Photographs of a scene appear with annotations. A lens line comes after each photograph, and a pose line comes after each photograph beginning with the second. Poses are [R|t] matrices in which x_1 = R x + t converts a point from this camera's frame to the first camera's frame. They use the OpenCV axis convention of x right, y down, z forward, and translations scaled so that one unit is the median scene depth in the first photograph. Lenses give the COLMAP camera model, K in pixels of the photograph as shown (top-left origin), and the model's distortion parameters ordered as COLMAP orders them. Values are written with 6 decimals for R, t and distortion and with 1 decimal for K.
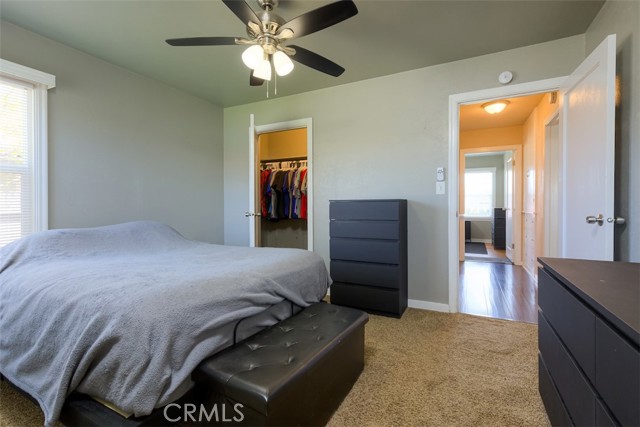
lens RADIAL K [[293.2, 0, 322.6], [0, 293.2, 211.2], [0, 0, 1]] dist [0.002176, 0.001360]
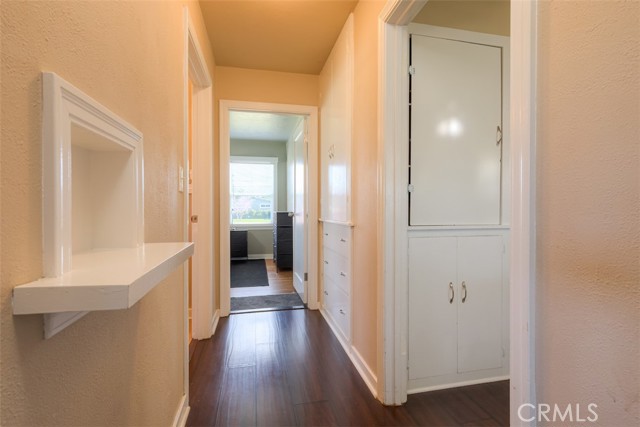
lens RADIAL K [[302.8, 0, 322.6], [0, 302.8, 211.2], [0, 0, 1]] dist [-0.003287, 0.002247]
pose [[0.773647, -0.004486, 0.633600, 0.244730], [0.005147, 0.999986, 0.000795, -0.012629], [-0.633595, 0.002646, 0.773660, 0.429046]]
